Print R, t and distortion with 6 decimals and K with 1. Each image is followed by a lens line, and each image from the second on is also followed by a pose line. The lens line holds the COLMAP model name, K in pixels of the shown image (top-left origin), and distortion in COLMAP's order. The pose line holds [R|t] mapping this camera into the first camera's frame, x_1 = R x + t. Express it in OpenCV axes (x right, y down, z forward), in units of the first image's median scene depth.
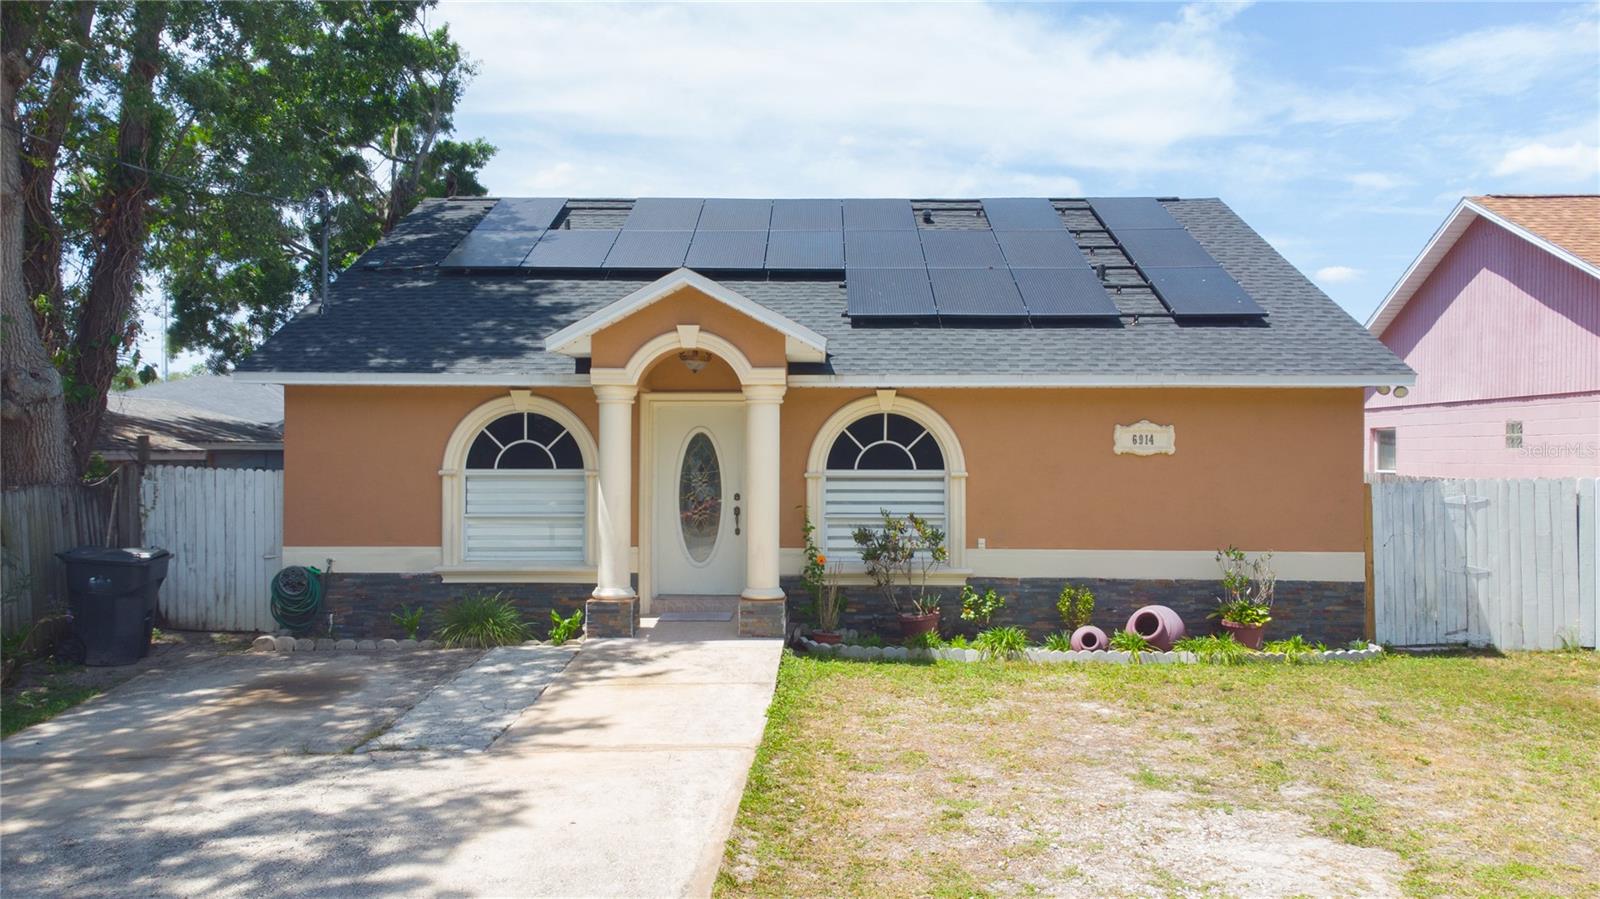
lens RADIAL K [[1181.9, 0, 768.4], [0, 1181.9, 450.5], [0, 0, 1]] dist [0.038374, 0.001739]
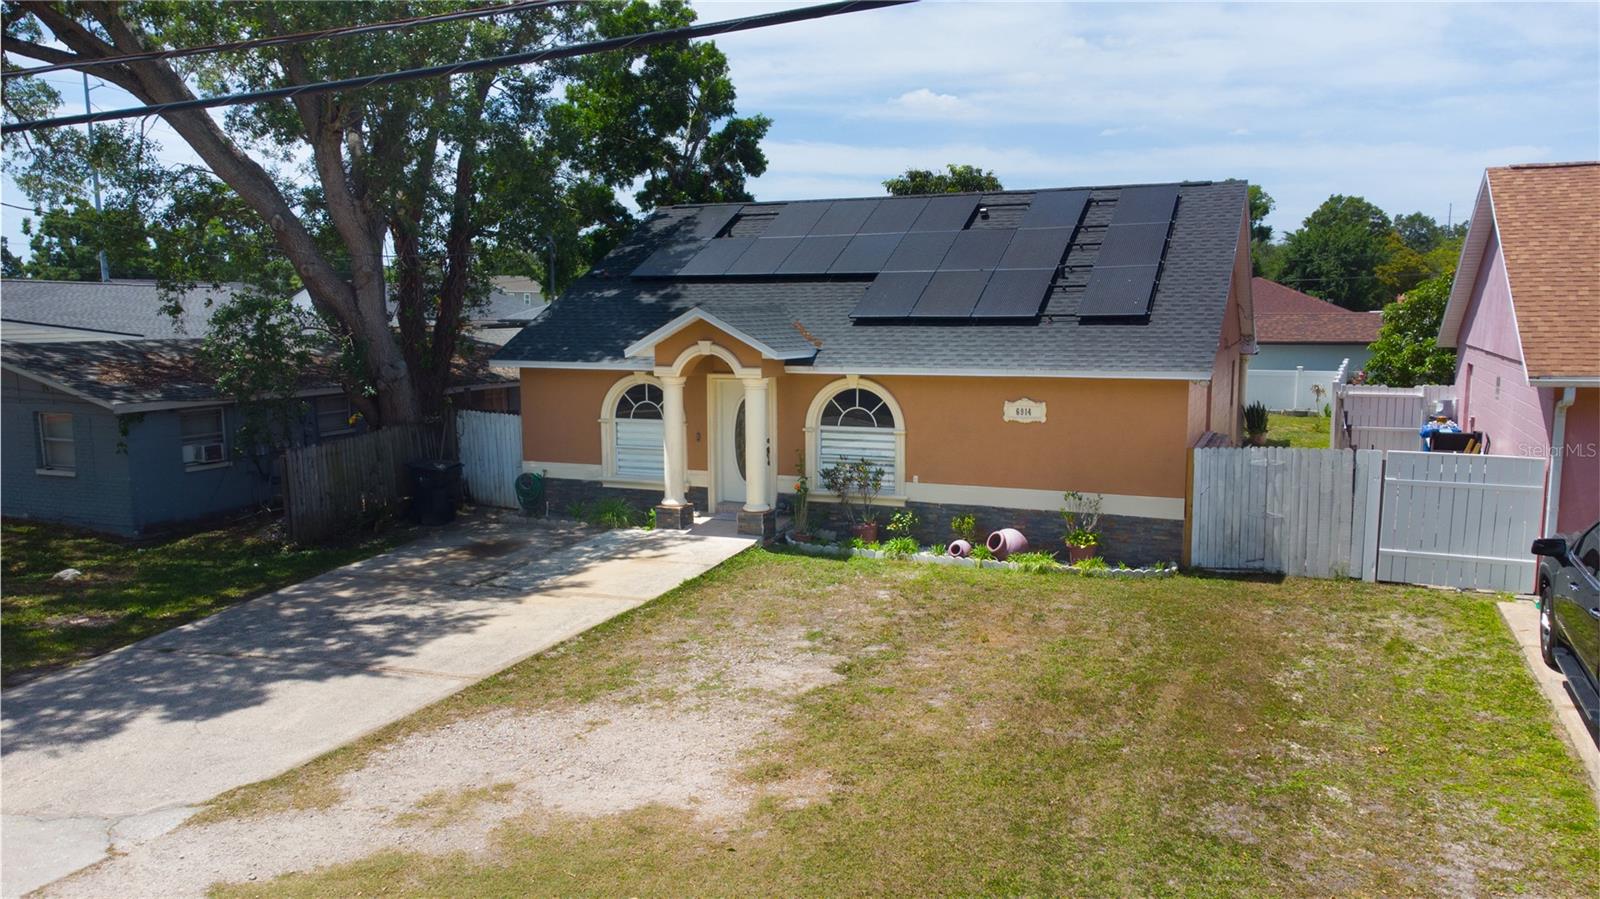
lens RADIAL K [[1181.9, 0, 792.8], [0, 1181.9, 444.7], [0, 0, 1]] dist [0.038374, 0.001739]
pose [[0.922572, 0.035883, -0.384152, 0.606366], [0.014251, 0.991817, 0.126869, -0.153472], [0.385561, -0.122521, 0.914512, -0.401705]]
